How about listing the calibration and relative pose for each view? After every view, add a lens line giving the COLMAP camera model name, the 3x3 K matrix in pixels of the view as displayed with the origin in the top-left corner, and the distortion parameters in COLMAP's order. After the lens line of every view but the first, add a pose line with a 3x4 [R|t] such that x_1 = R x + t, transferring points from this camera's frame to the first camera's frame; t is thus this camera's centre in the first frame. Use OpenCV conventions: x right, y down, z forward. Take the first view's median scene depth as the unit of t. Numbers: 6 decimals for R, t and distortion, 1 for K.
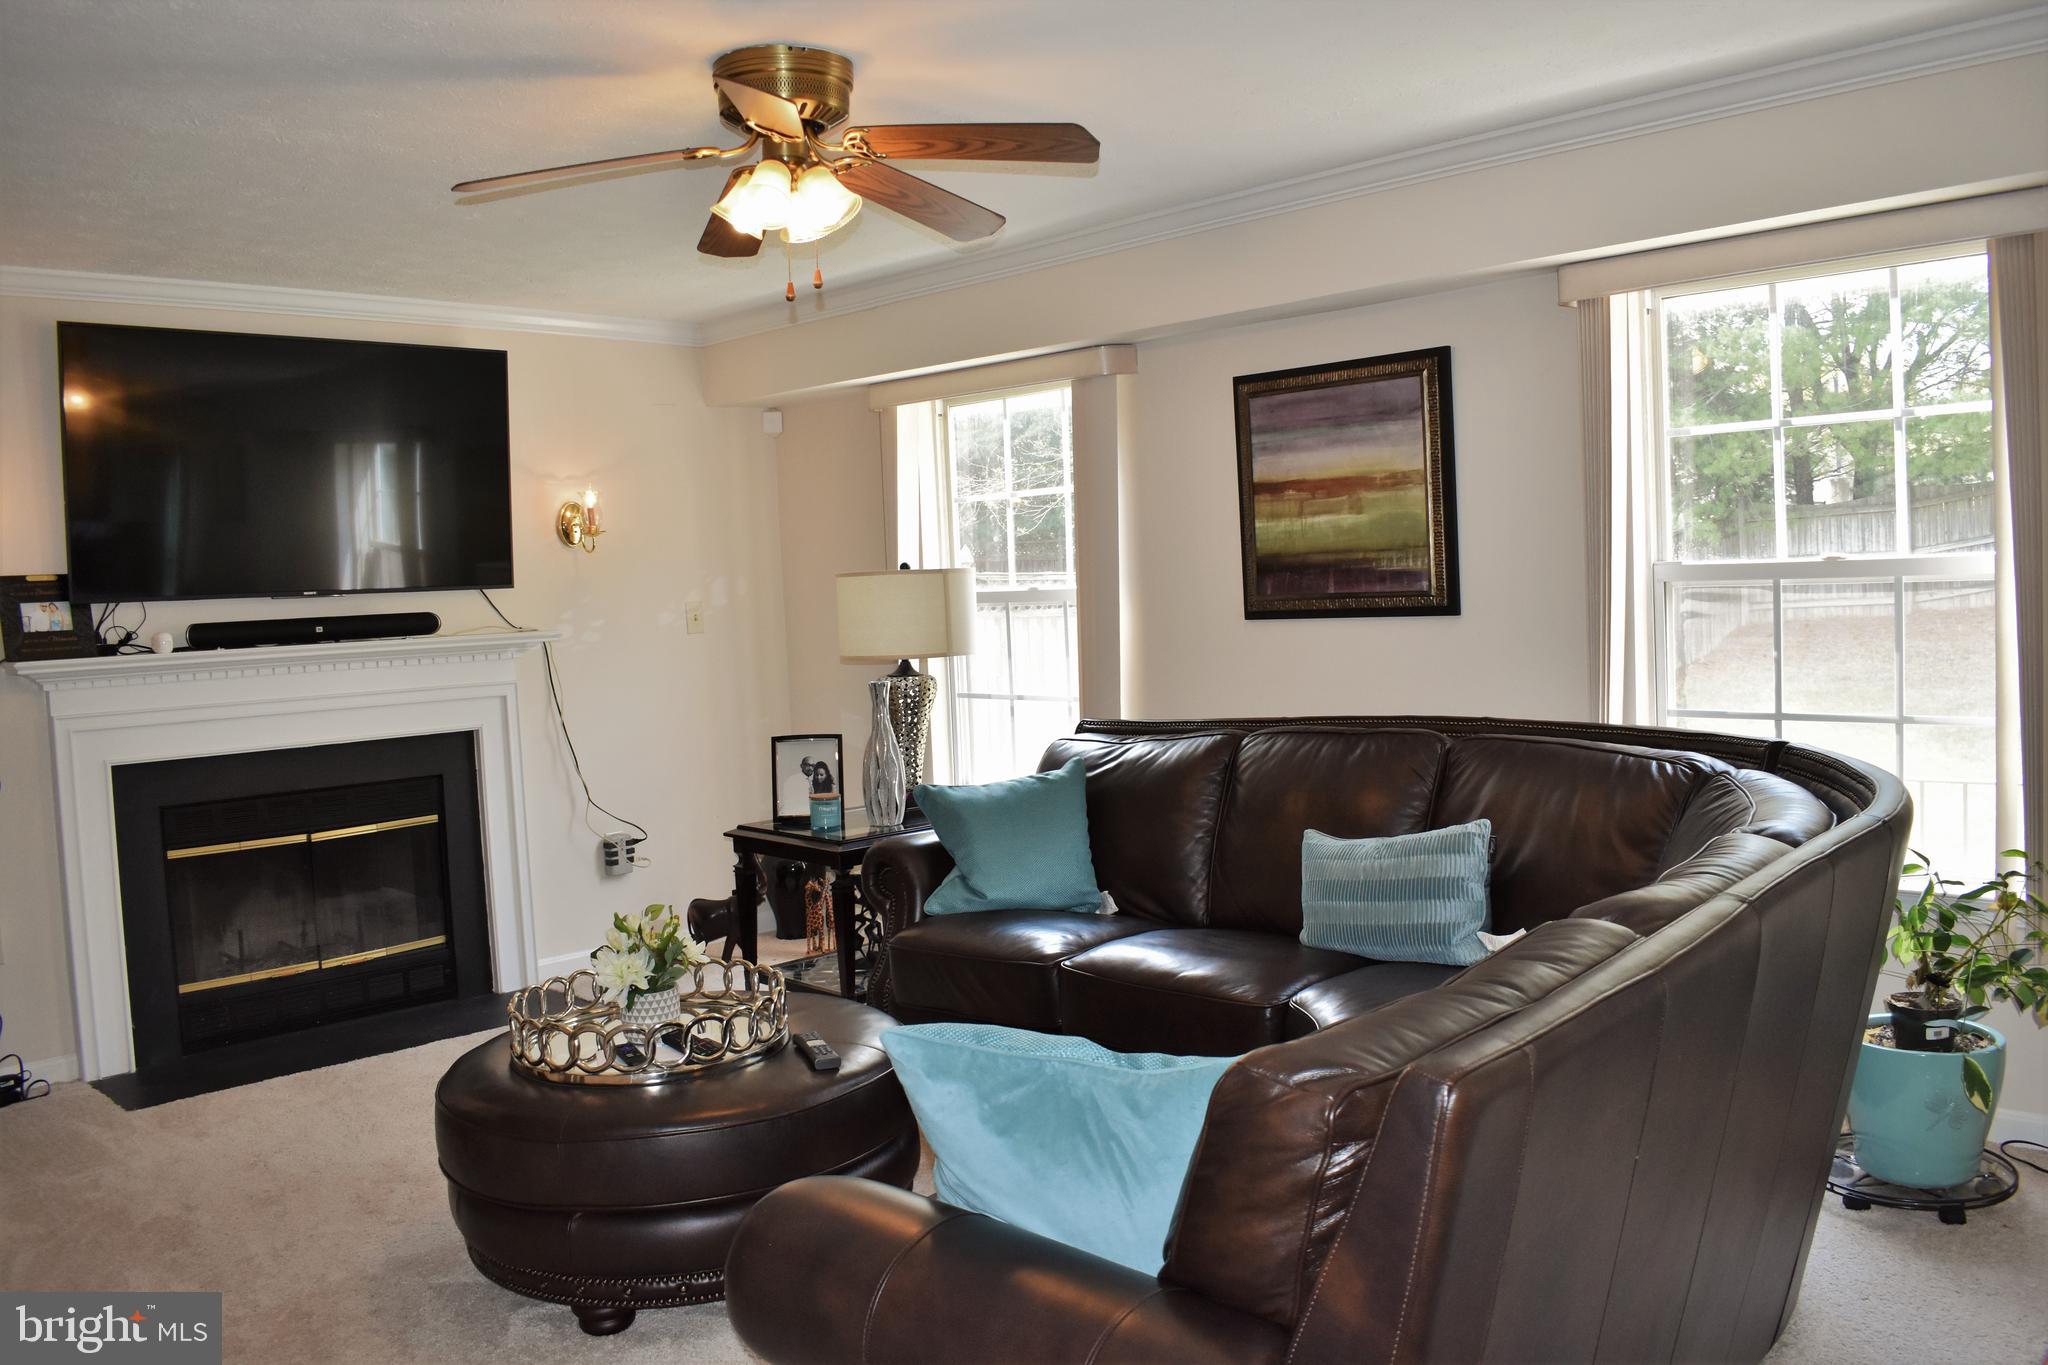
lens RADIAL K [[1600.9, 0, 1031.1], [0, 1600.9, 682.1], [0, 0, 1]] dist [-0.099855, 0.021868]
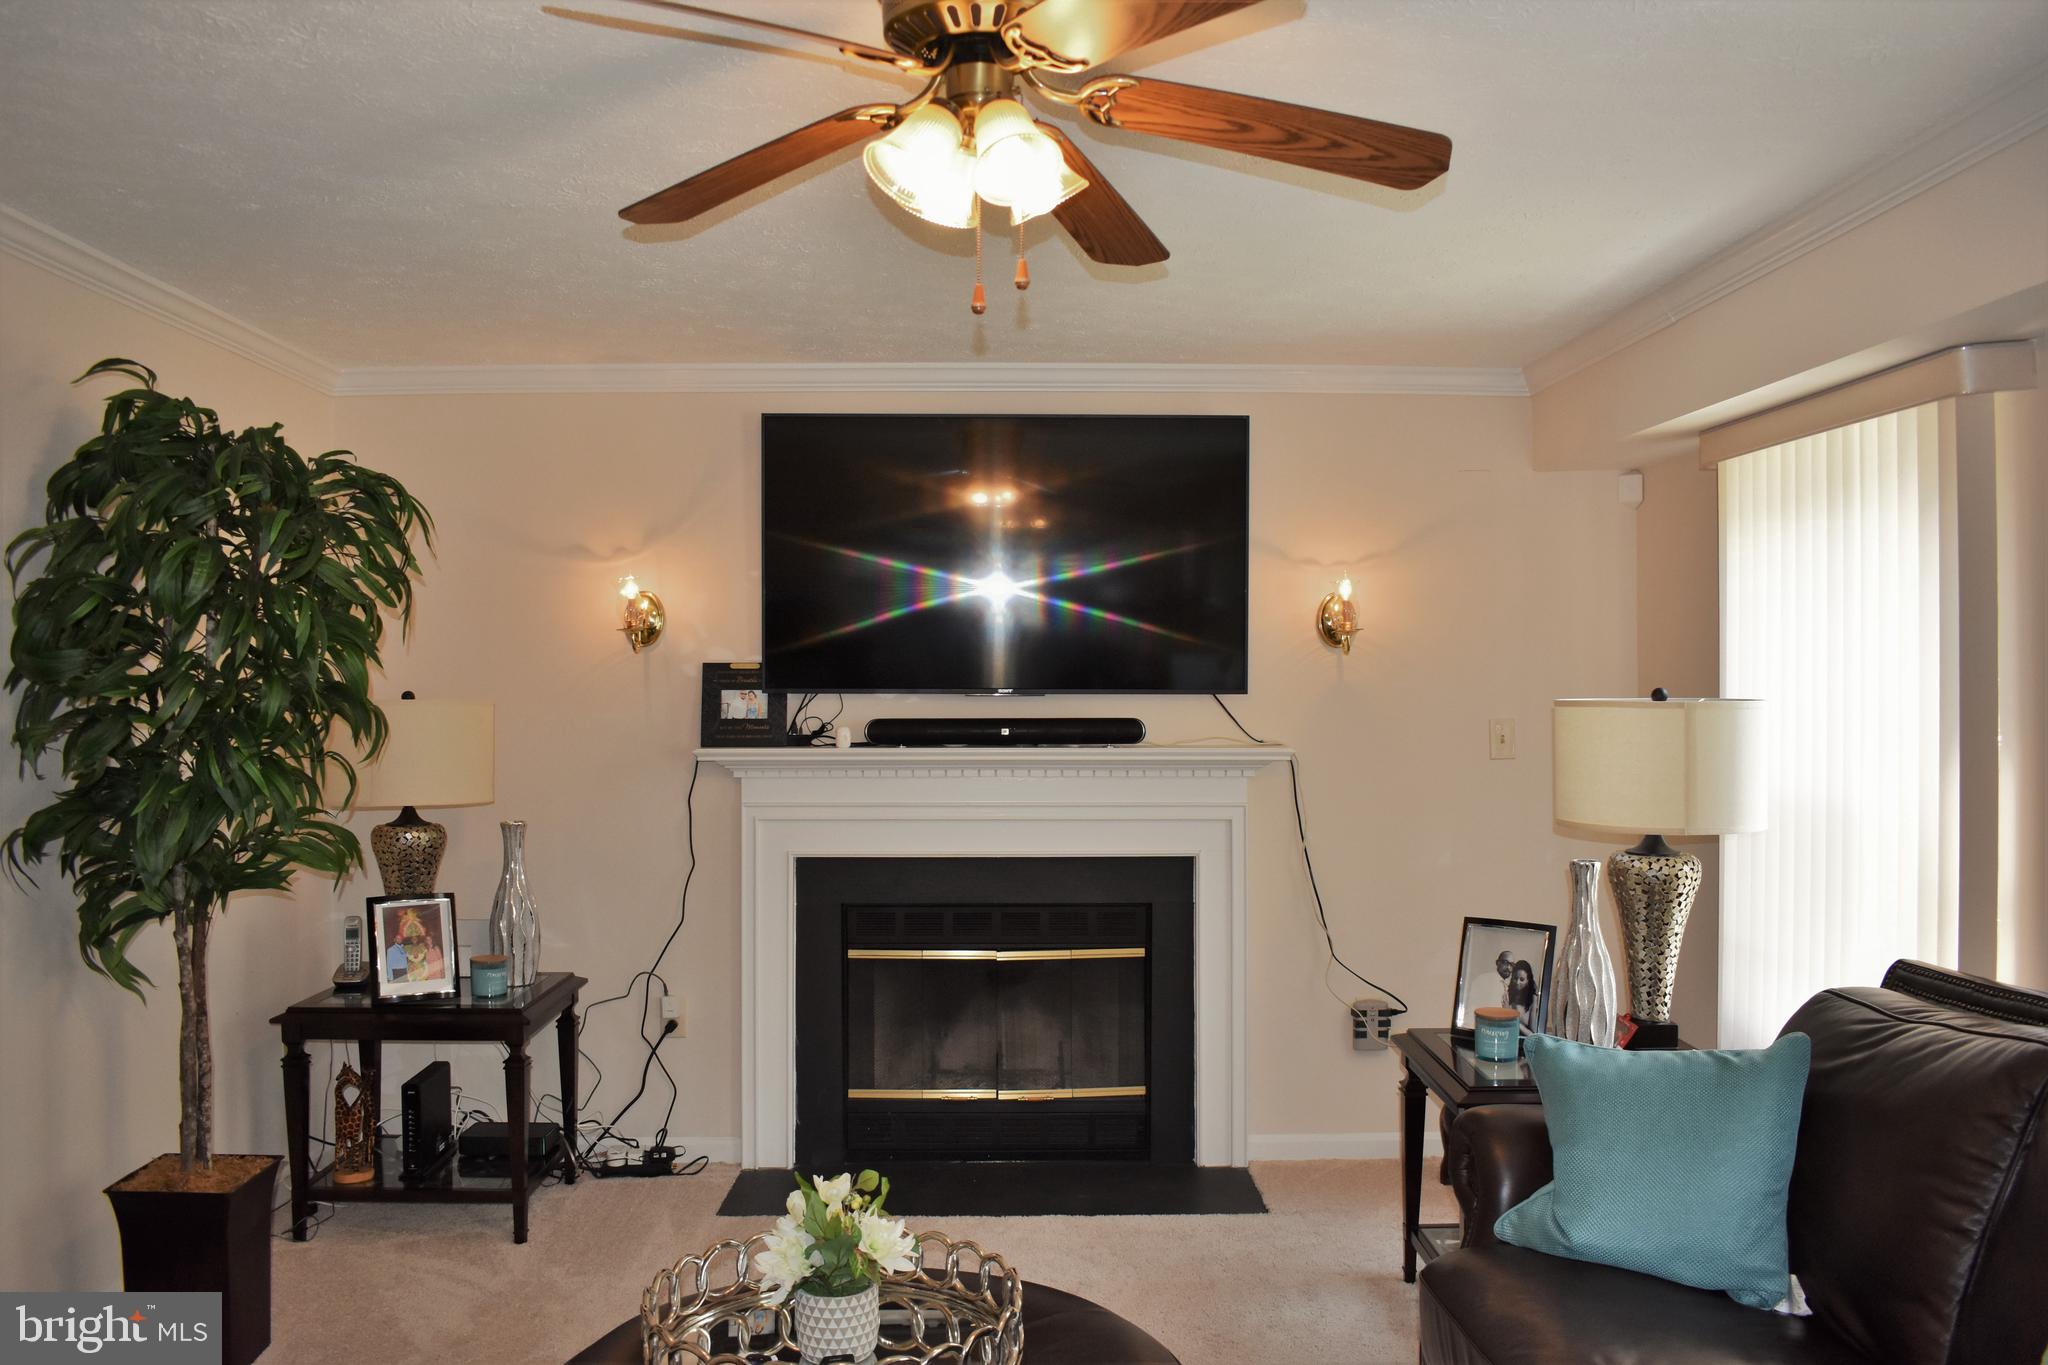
lens RADIAL K [[1600.9, 0, 1020.0], [0, 1600.9, 677.4], [0, 0, 1]] dist [-0.099855, 0.021868]
pose [[0.717646, 0.039626, -0.695280, 0.194888], [-0.072363, 0.997219, -0.017856, -0.048055], [0.692638, 0.063127, 0.718517, 0.326131]]
